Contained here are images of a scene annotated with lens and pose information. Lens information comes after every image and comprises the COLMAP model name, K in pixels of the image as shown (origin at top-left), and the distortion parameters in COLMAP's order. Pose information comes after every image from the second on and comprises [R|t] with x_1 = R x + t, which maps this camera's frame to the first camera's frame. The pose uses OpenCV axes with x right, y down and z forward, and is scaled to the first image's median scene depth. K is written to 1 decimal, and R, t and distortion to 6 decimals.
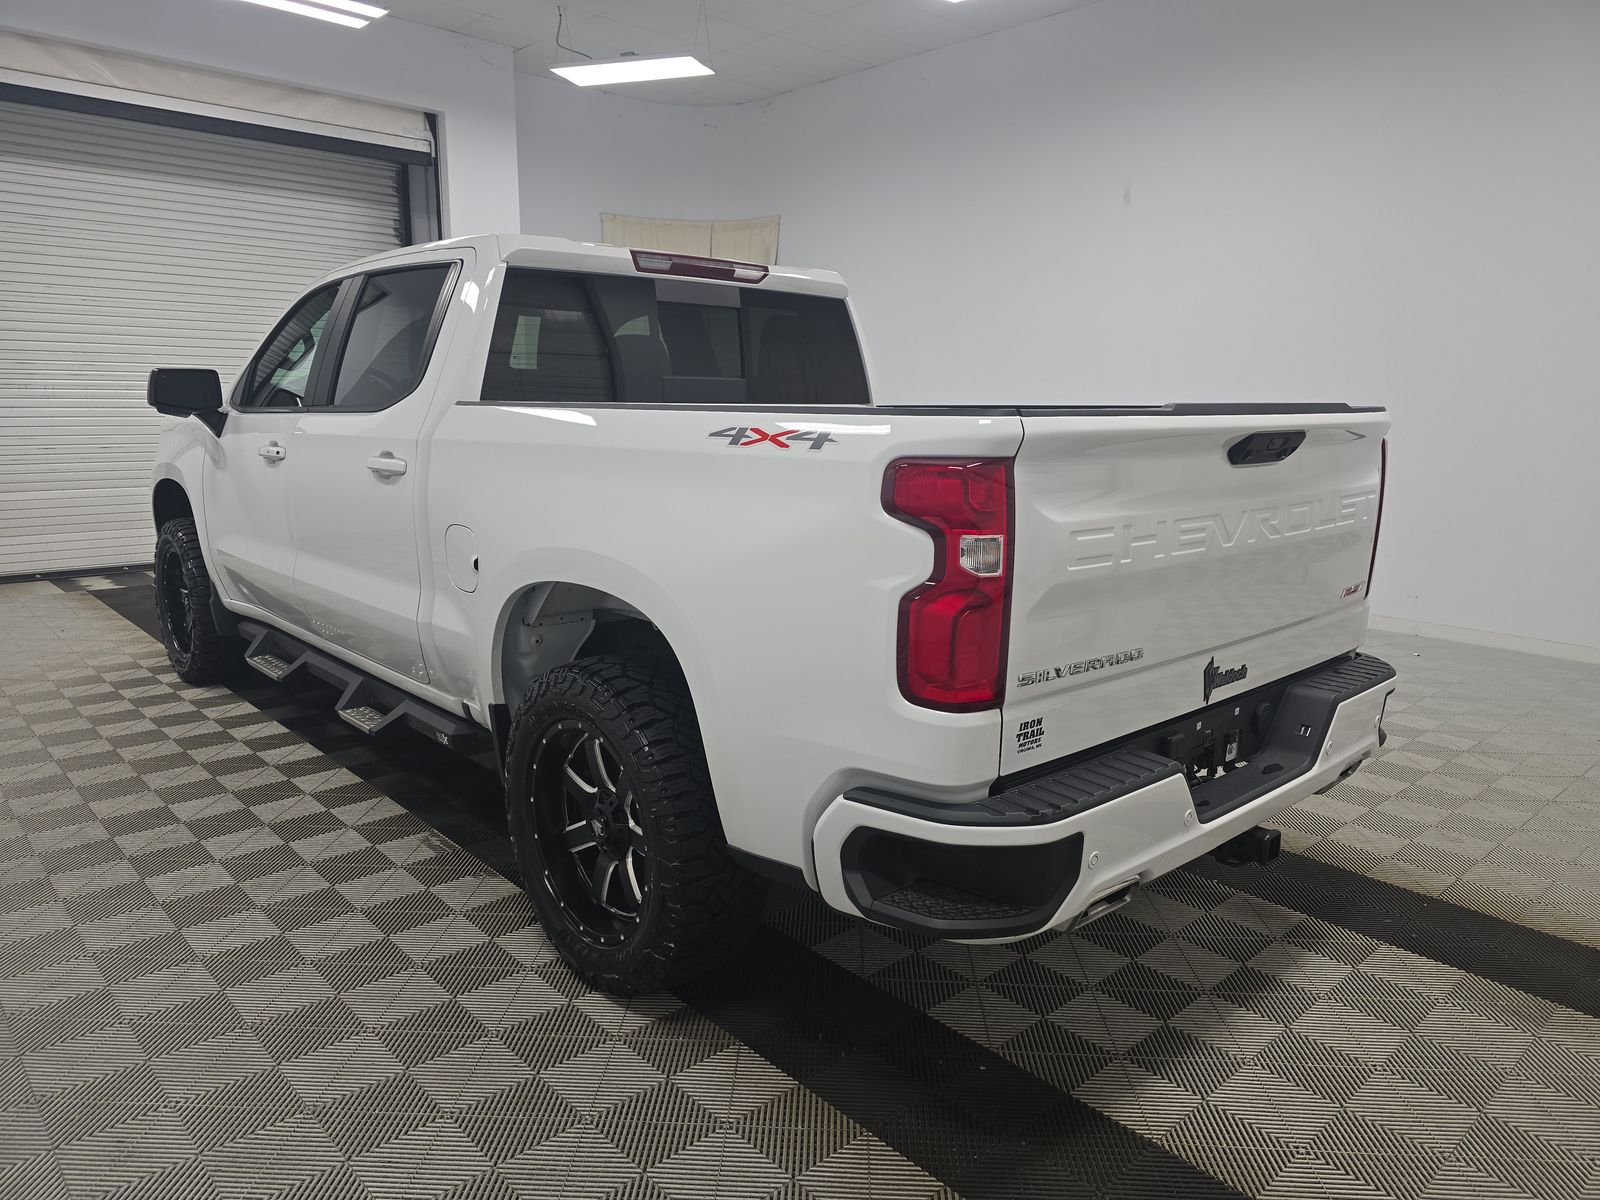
lens RADIAL K [[1082.1, 0, 804.4], [0, 1082.1, 599.7], [0, 0, 1]] dist [0.040653, -0.031541]
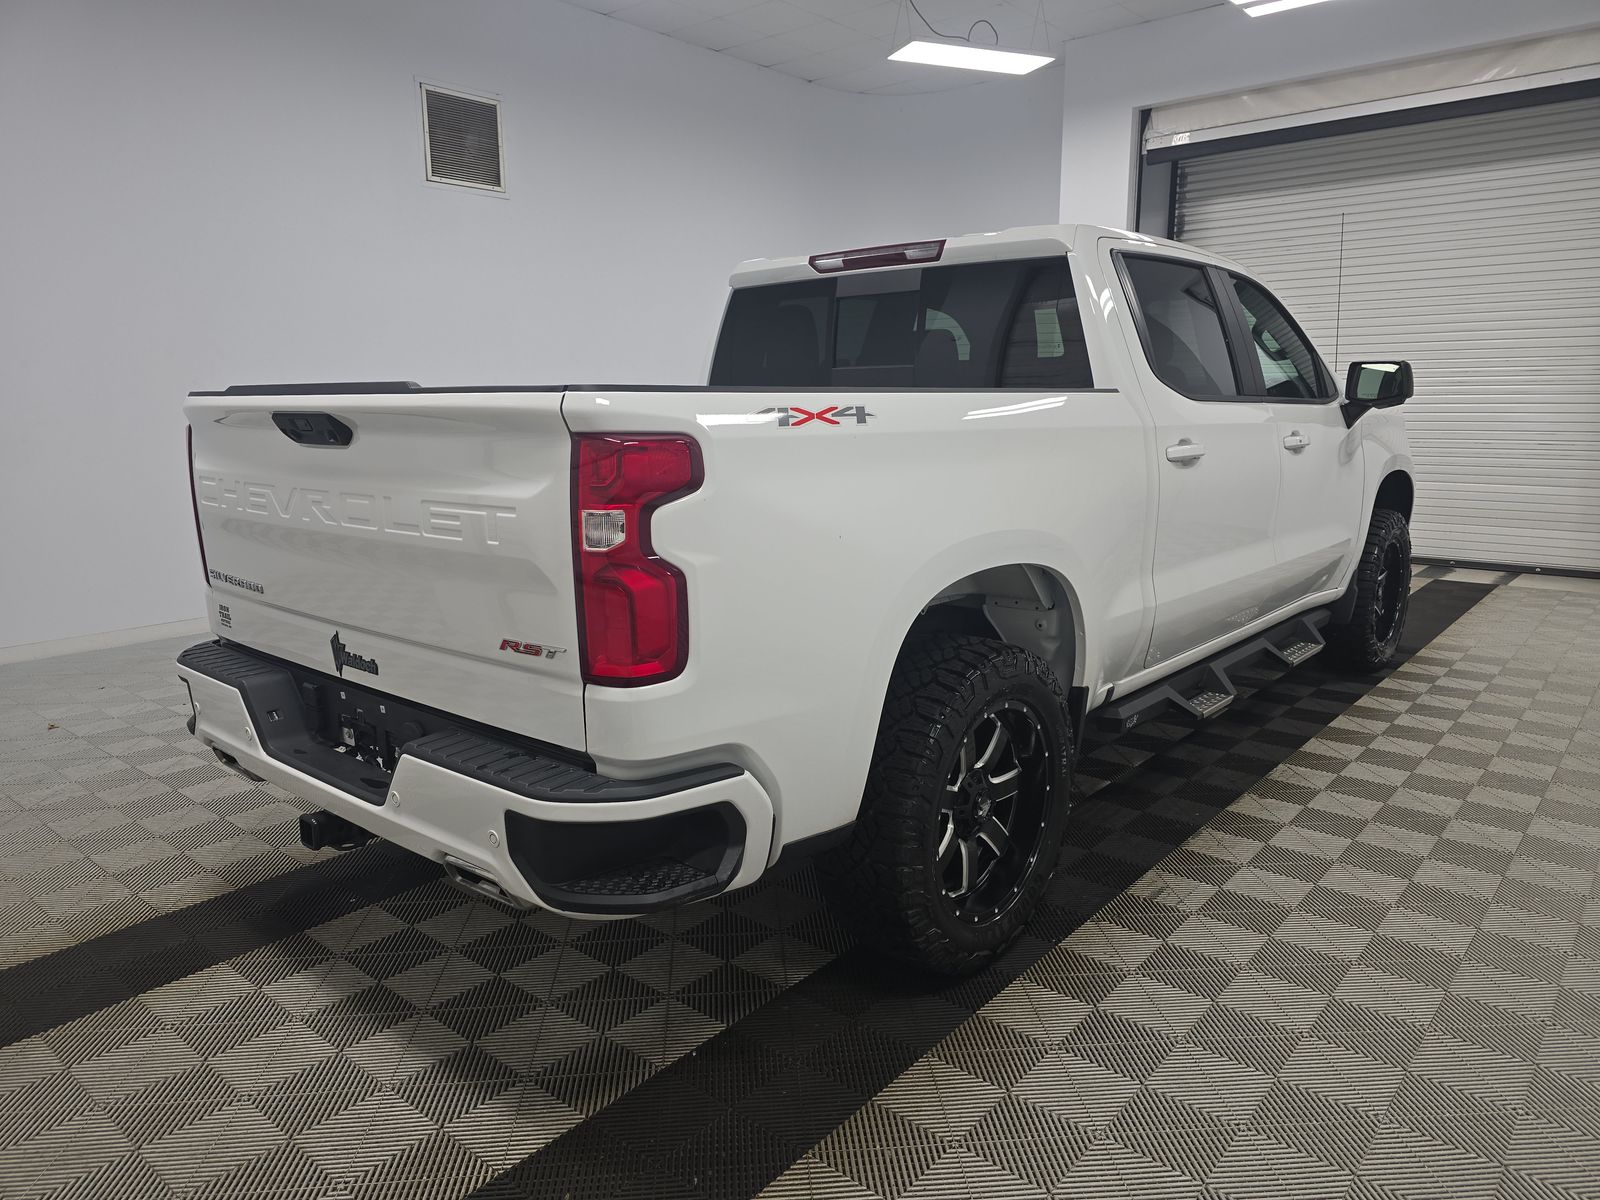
lens RADIAL K [[1082.1, 0, 809.6], [0, 1082.1, 597.0], [0, 0, 1]] dist [0.040653, -0.031541]
pose [[0.123268, 0.170266, -0.977658, 0.986232], [-0.172162, 0.973902, 0.147905, -0.143514], [0.977326, 0.150083, 0.149364, 0.877986]]
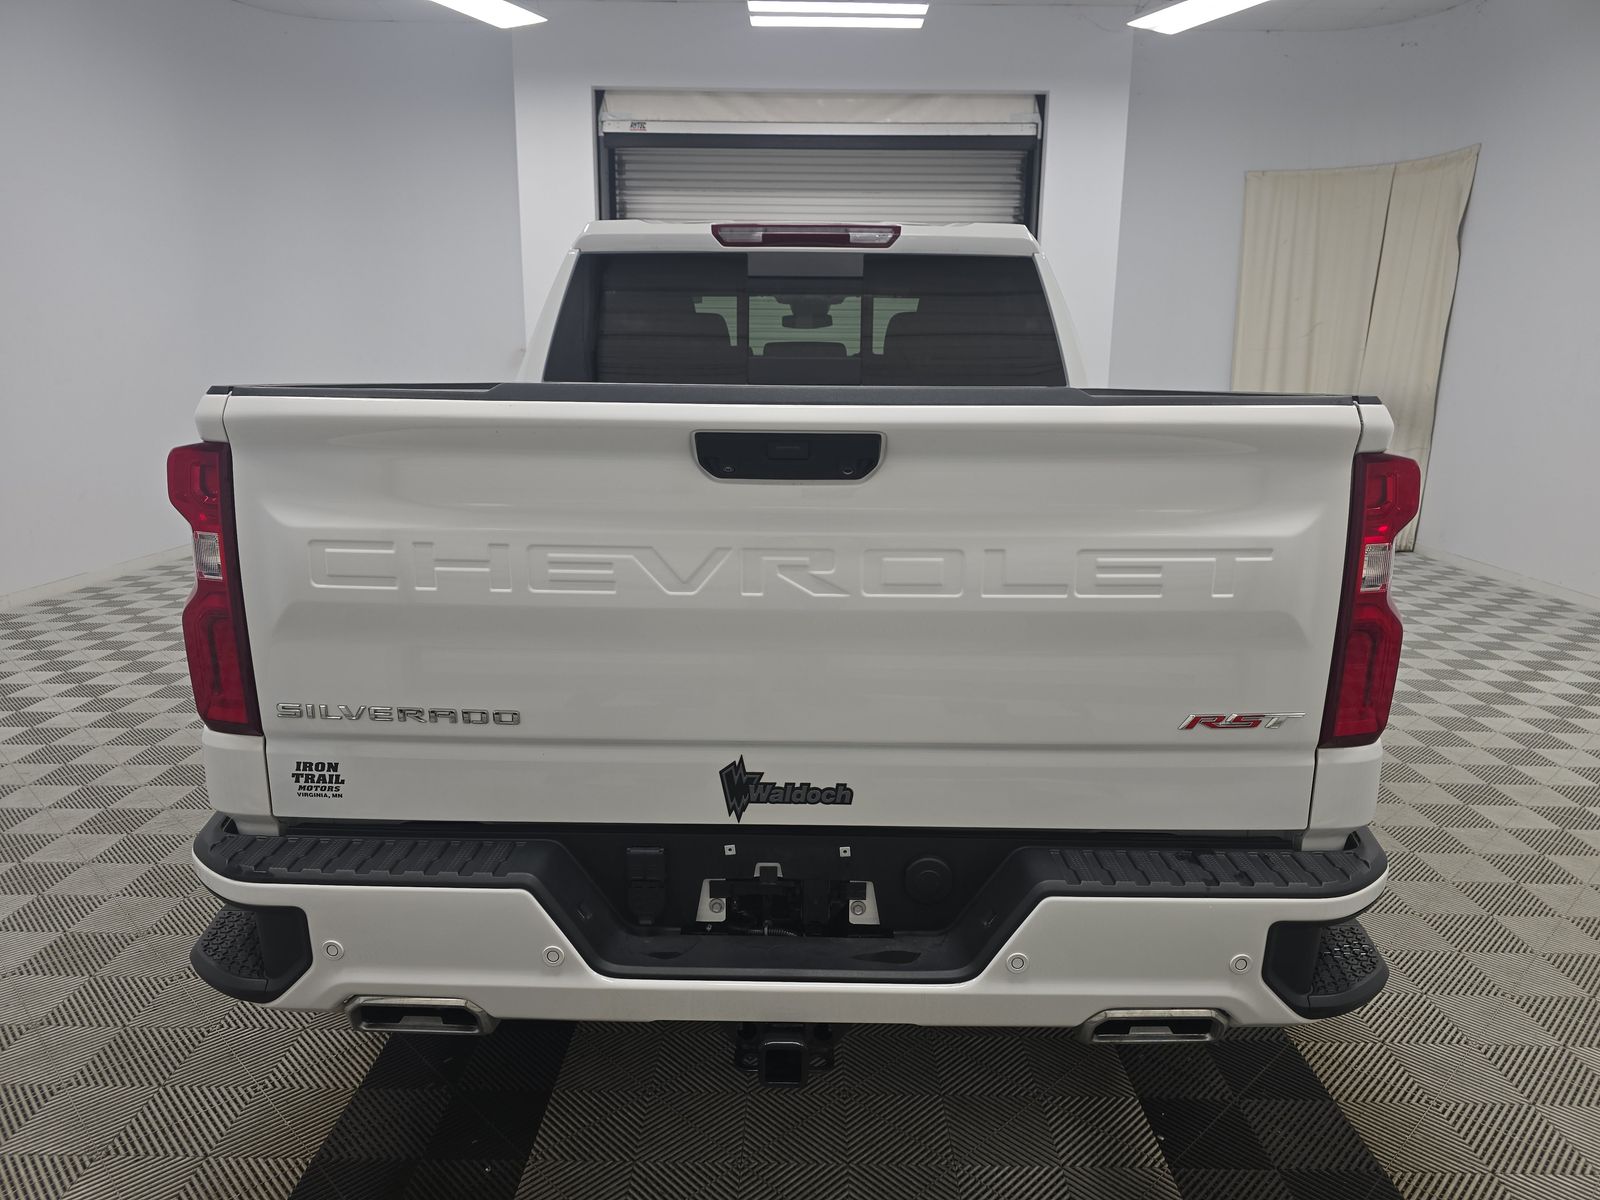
lens RADIAL K [[1082.1, 0, 802.6], [0, 1082.1, 599.5], [0, 0, 1]] dist [0.040653, -0.031541]
pose [[0.729236, 0.135554, -0.670701, 0.581795], [-0.126771, 0.989977, 0.062247, -0.063505], [0.672417, 0.039632, 0.739111, 0.354756]]
